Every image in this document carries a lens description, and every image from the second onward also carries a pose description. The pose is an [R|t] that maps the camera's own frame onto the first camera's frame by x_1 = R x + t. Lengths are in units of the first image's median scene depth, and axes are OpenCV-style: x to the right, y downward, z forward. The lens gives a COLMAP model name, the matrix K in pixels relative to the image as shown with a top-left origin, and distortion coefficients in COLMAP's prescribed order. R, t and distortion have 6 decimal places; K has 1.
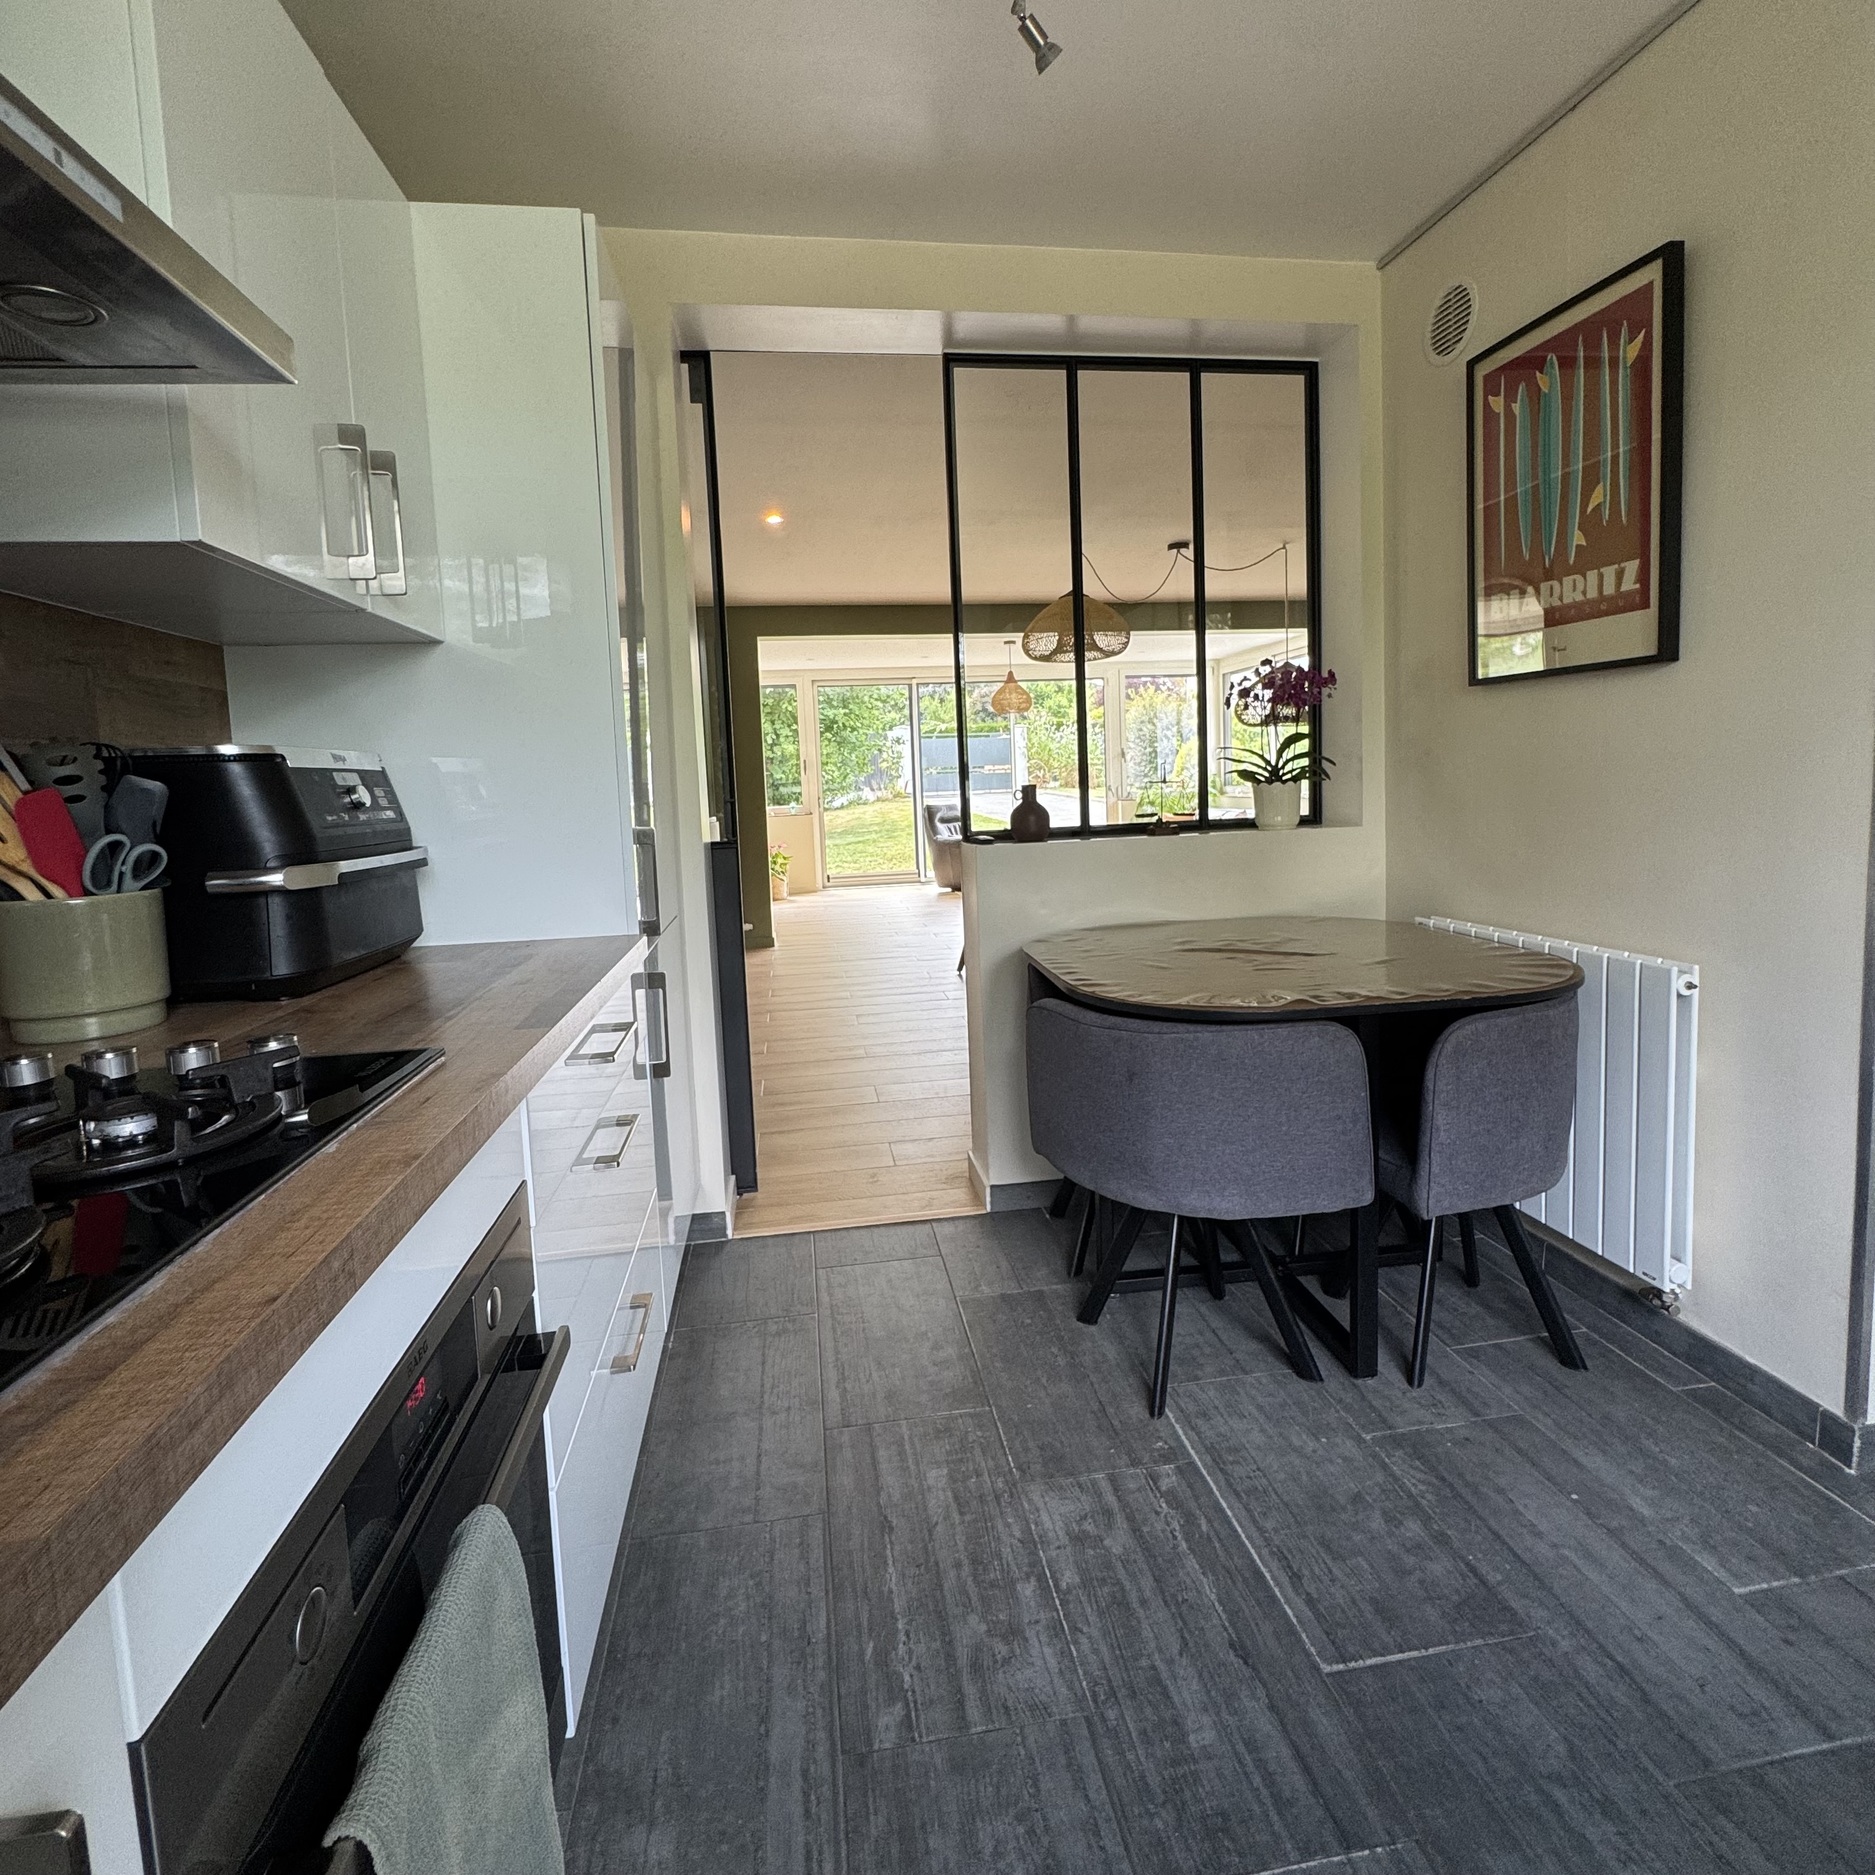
lens RADIAL K [[995.9, 0, 935.4], [0, 995.9, 937.3], [0, 0, 1]] dist [-0.005534, 0.000868]
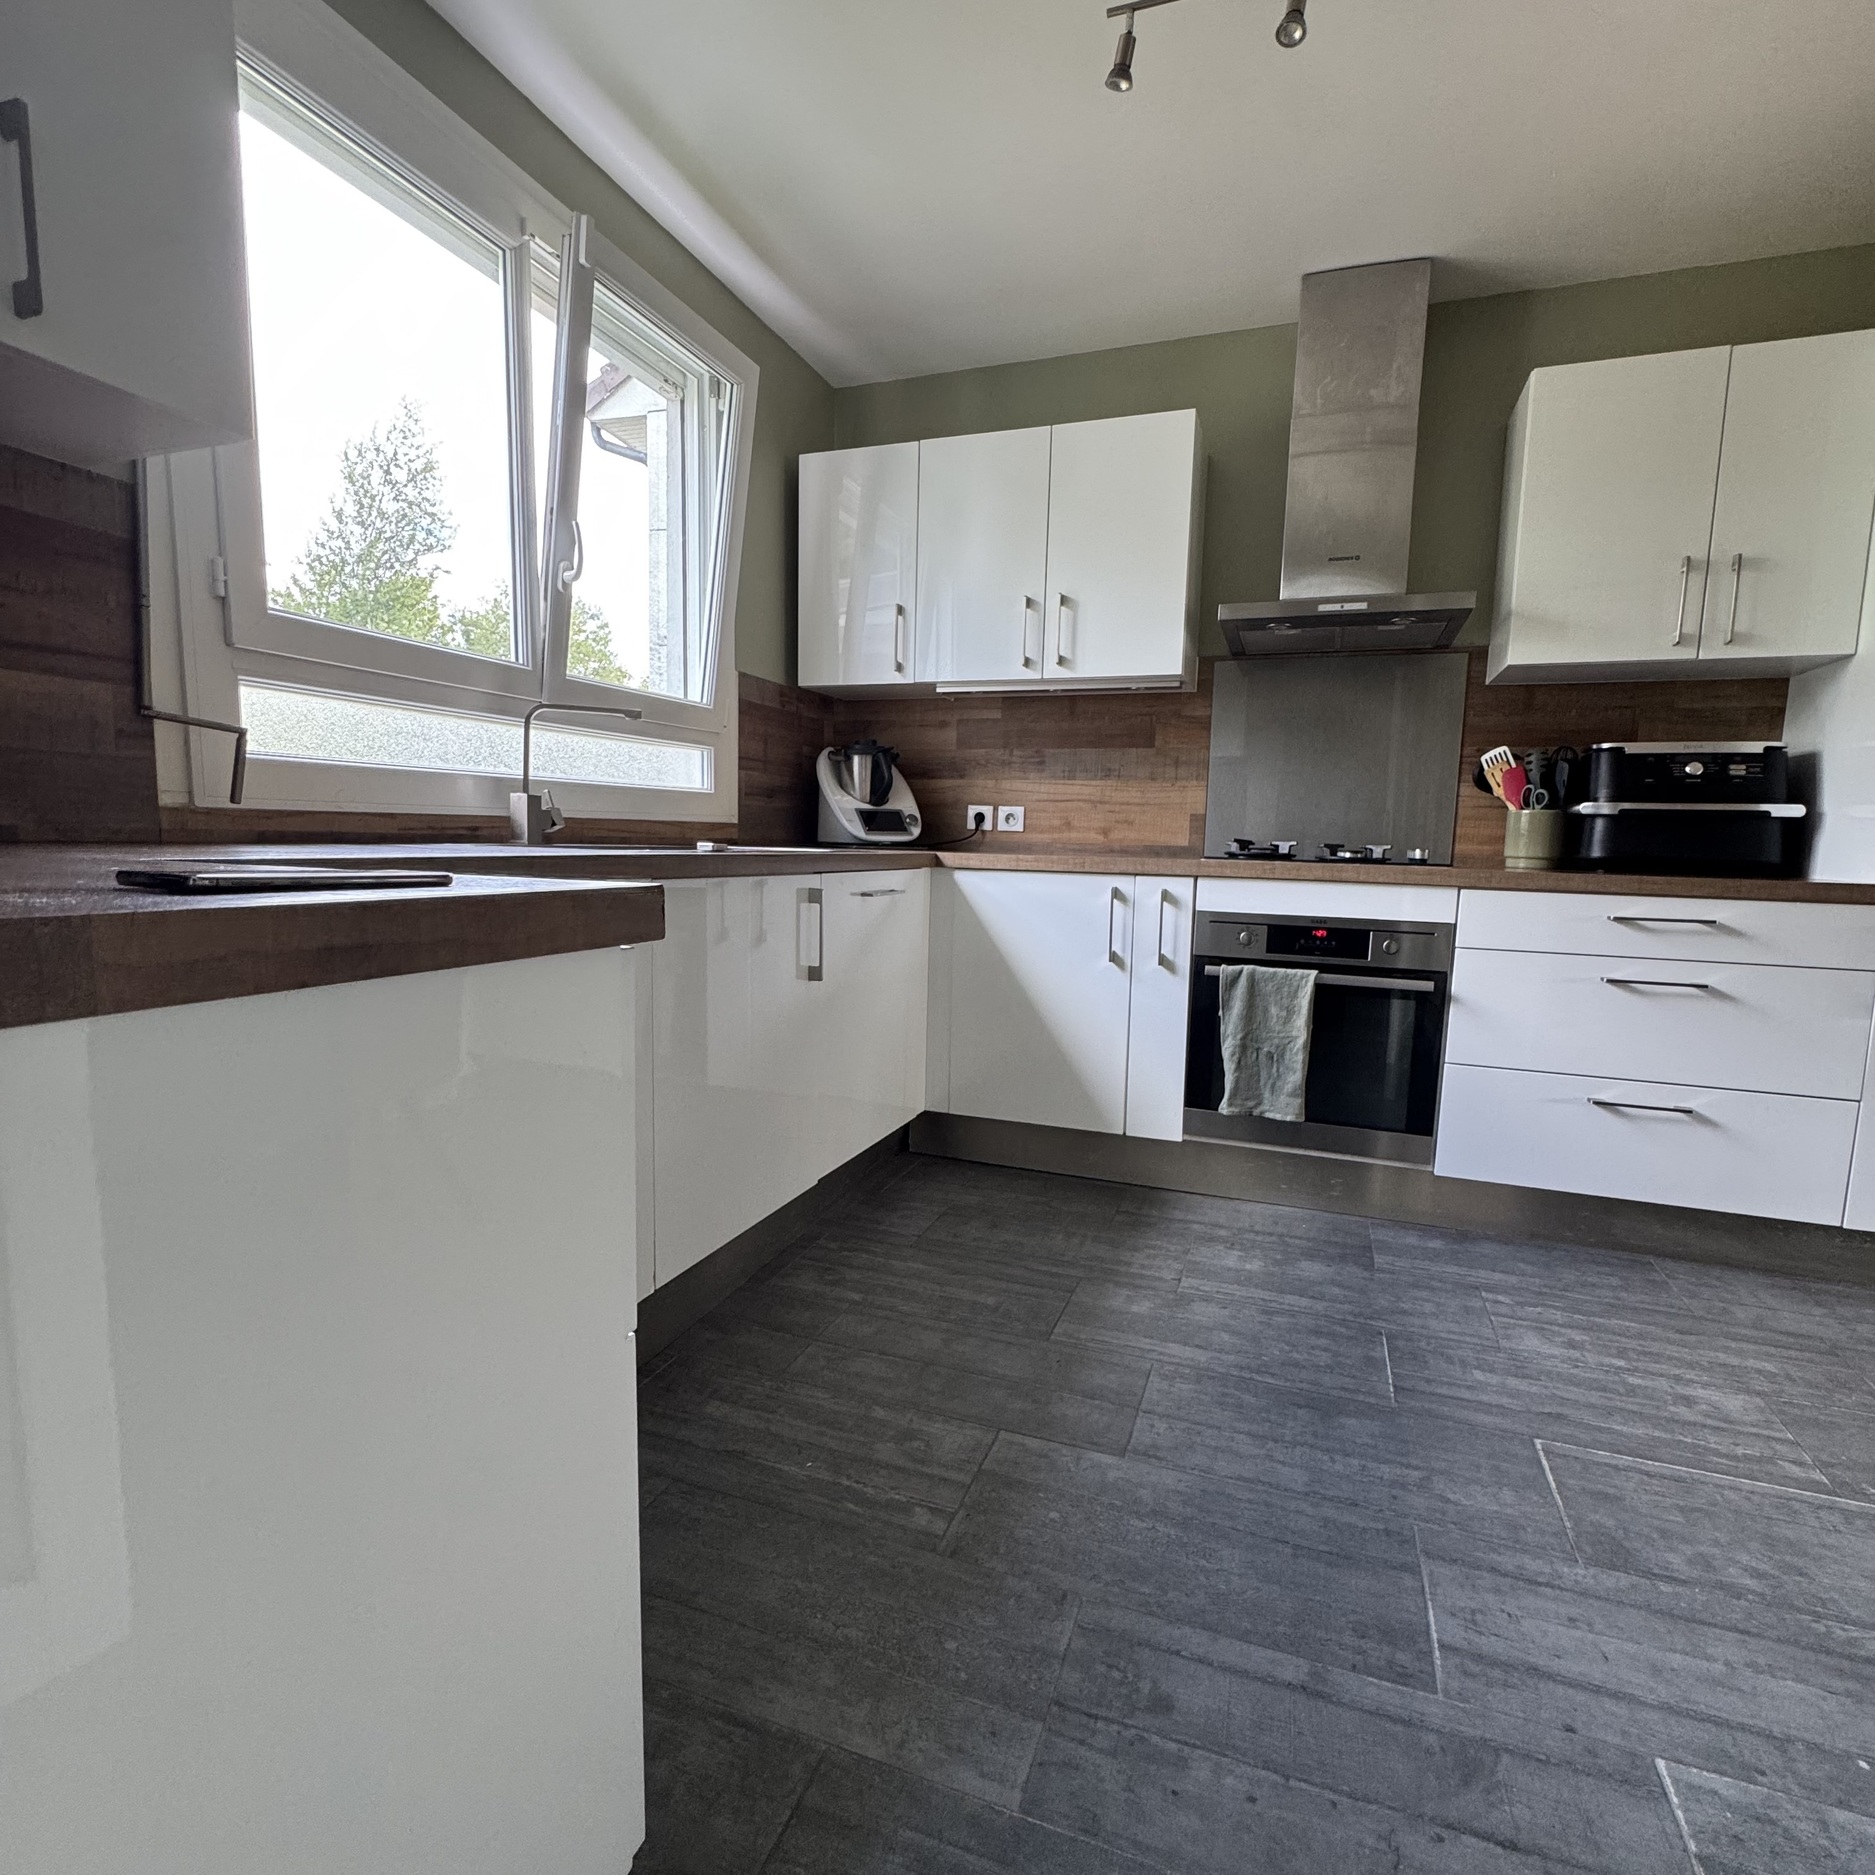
lens RADIAL K [[995.9, 0, 932.3], [0, 995.9, 944.0], [0, 0, 1]] dist [-0.005534, 0.000868]
pose [[-0.493131, 0.121604, -0.861414, 1.707889], [-0.141742, 0.965720, 0.217472, -0.039245], [0.858330, 0.229340, -0.458990, 0.739077]]
